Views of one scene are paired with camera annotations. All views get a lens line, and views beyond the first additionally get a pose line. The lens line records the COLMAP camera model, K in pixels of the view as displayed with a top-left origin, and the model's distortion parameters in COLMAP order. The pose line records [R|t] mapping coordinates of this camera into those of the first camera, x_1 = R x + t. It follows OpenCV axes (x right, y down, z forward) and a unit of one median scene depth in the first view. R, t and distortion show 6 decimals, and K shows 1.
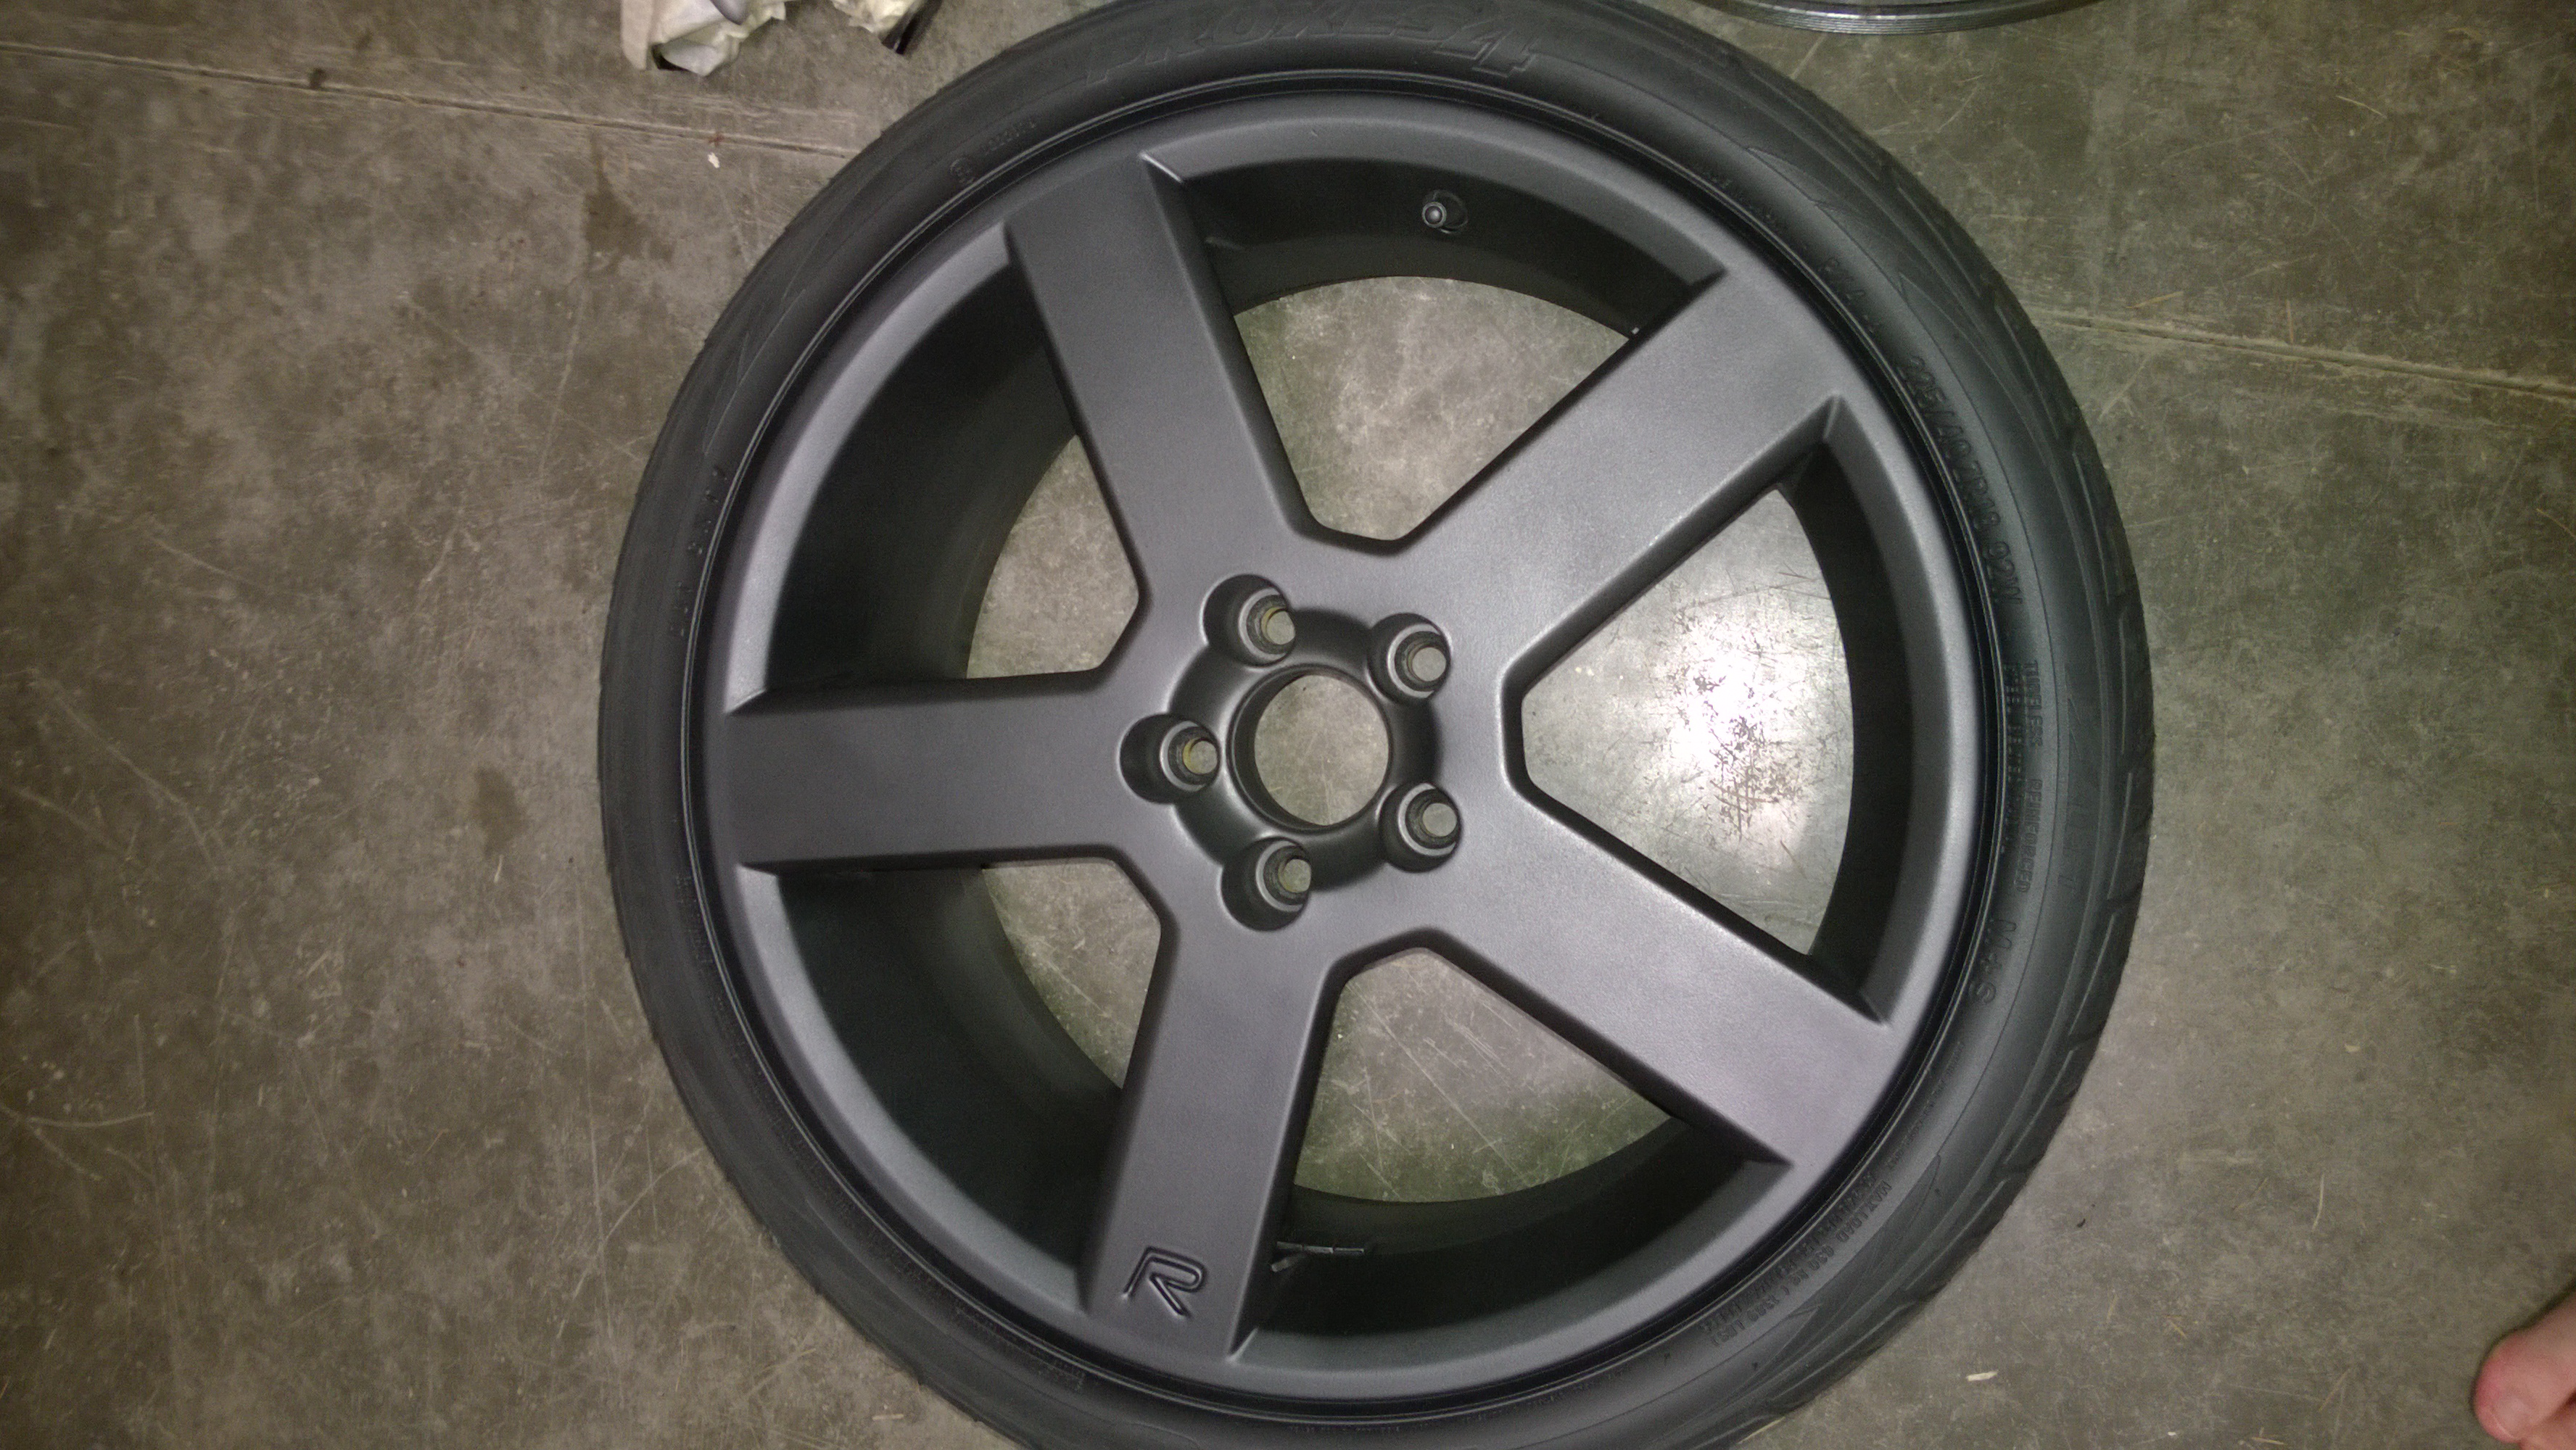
lens RADIAL K [[2081.6, 0, 1300.4], [0, 2081.6, 721.5], [0, 0, 1]] dist [0.035630, -0.102072]
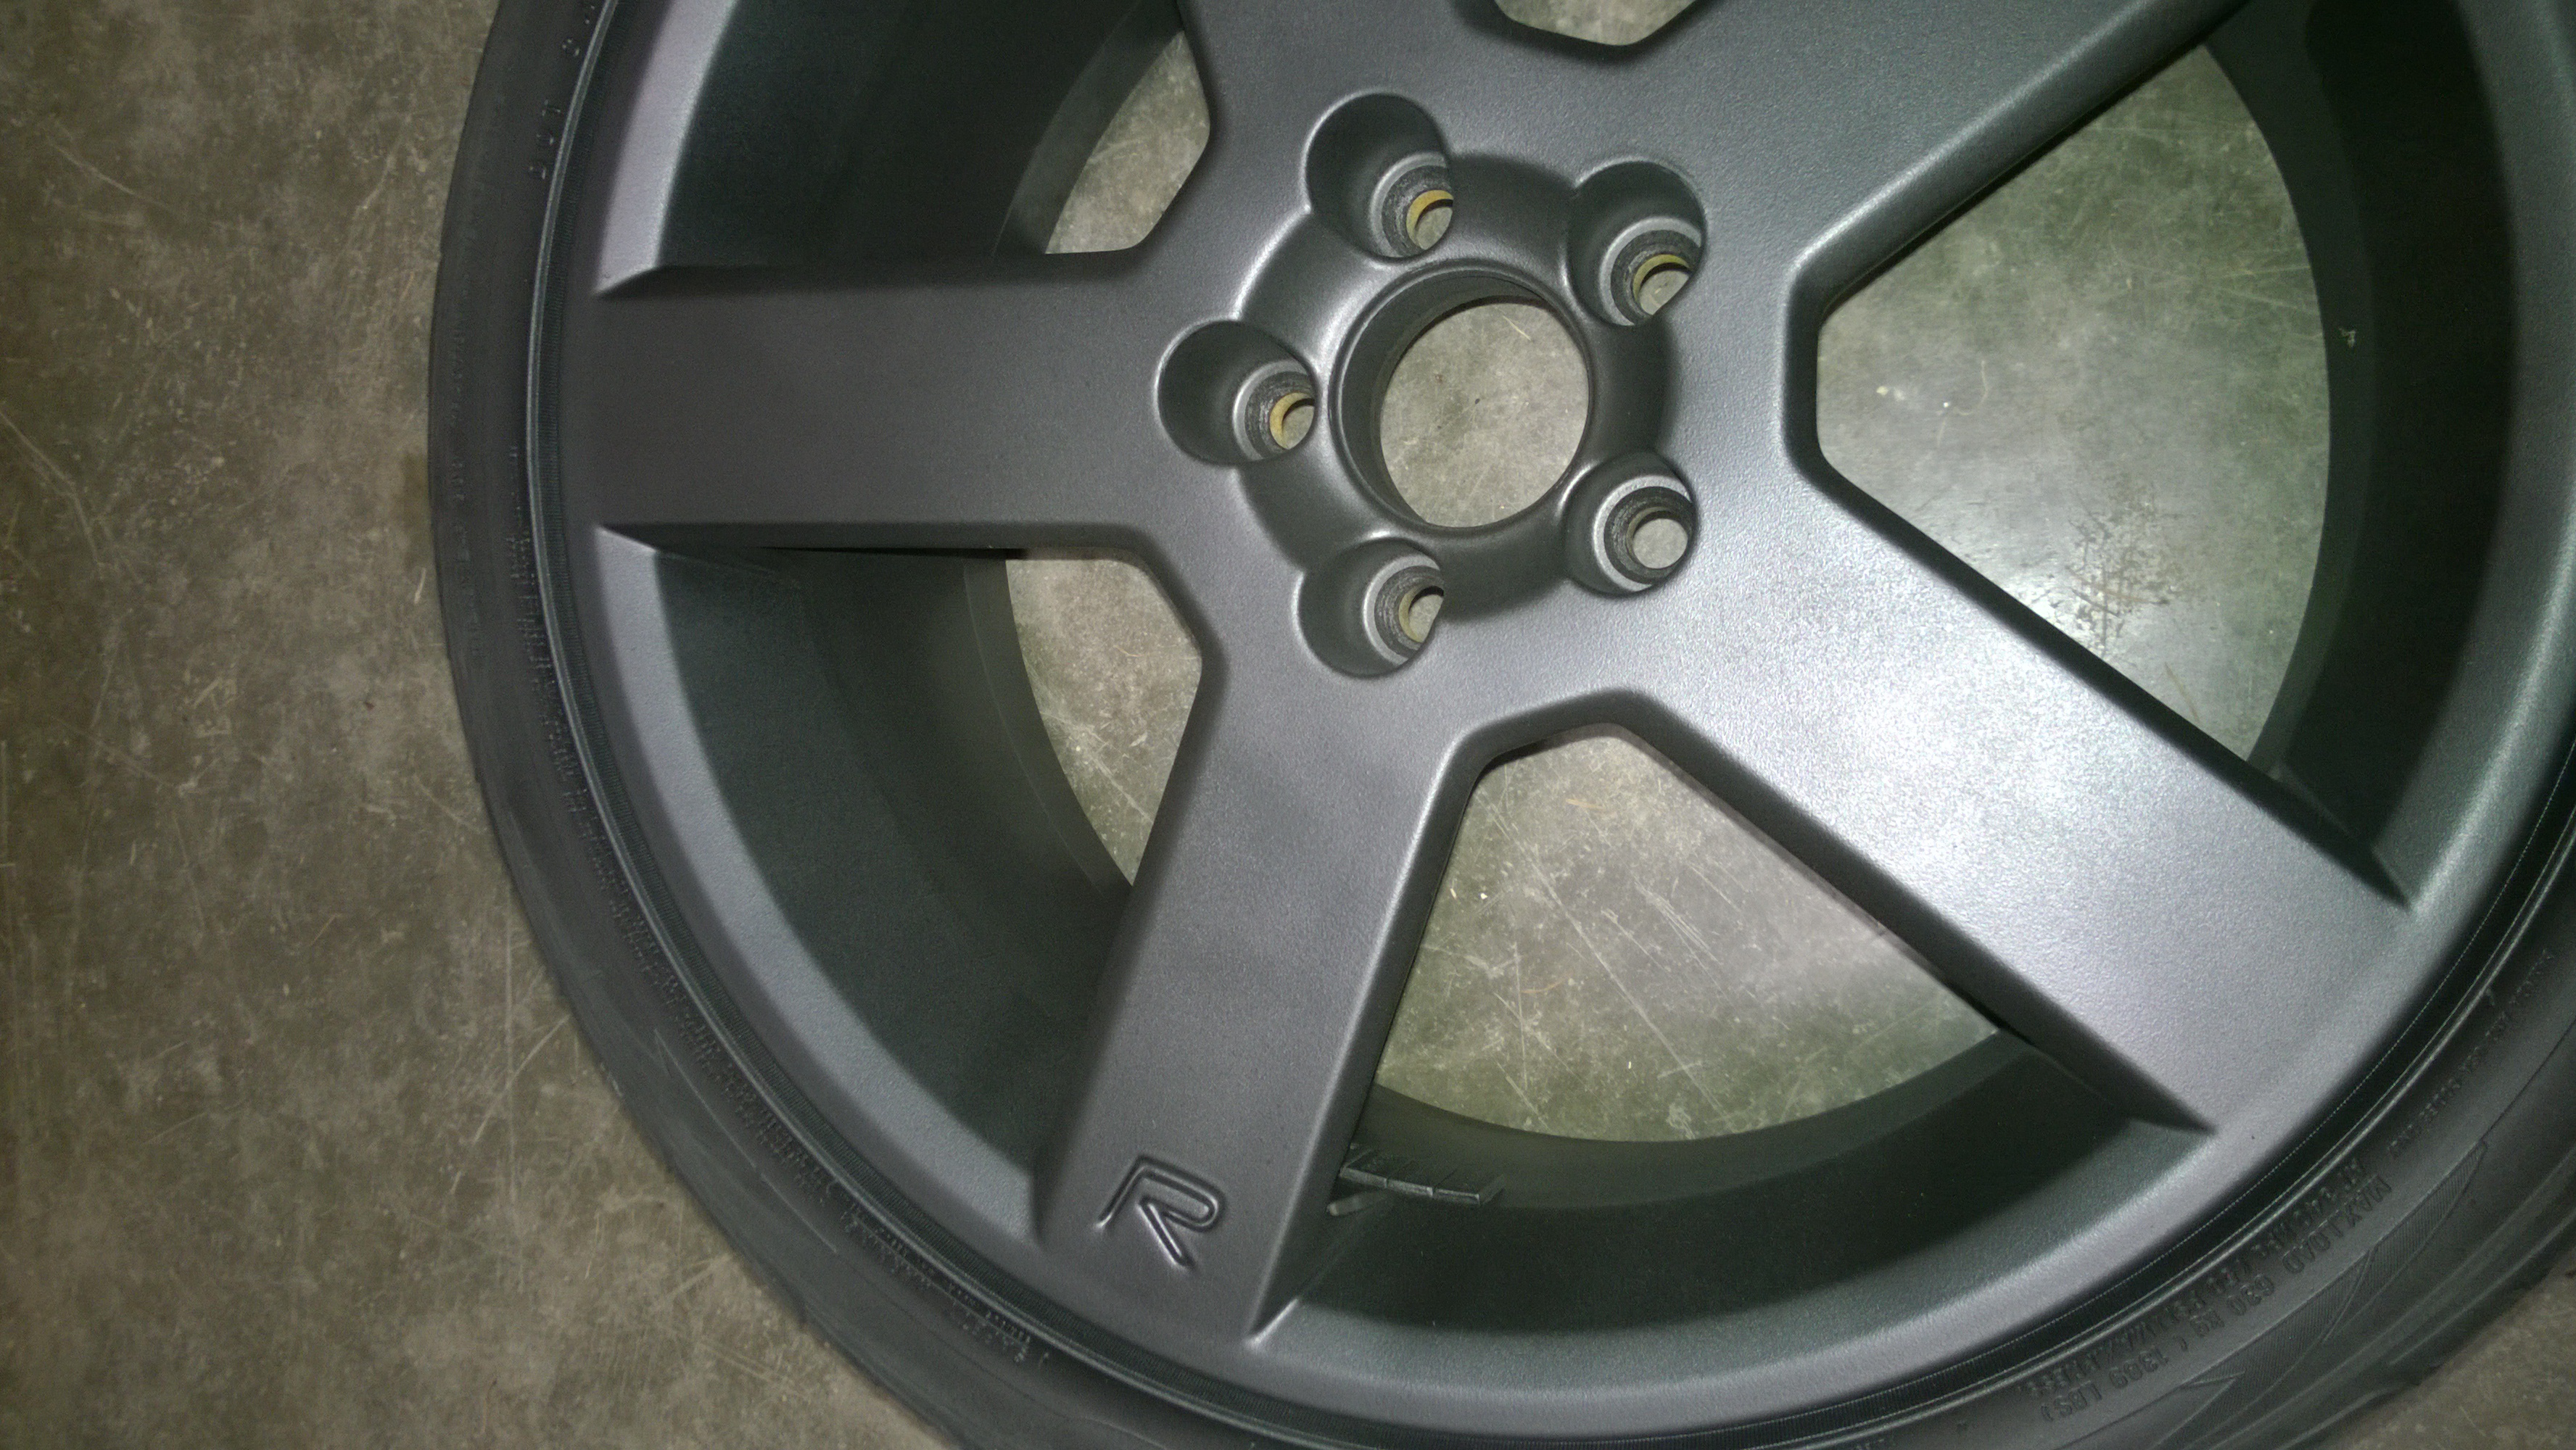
lens RADIAL K [[2081.6, 0, 1300.4], [0, 2081.6, 721.5], [0, 0, 1]] dist [0.035630, -0.102072]
pose [[0.991382, 0.088820, -0.096293, 0.018132], [-0.085721, 0.995674, 0.035859, 0.064857], [0.099062, -0.027295, 0.994707, 0.261266]]
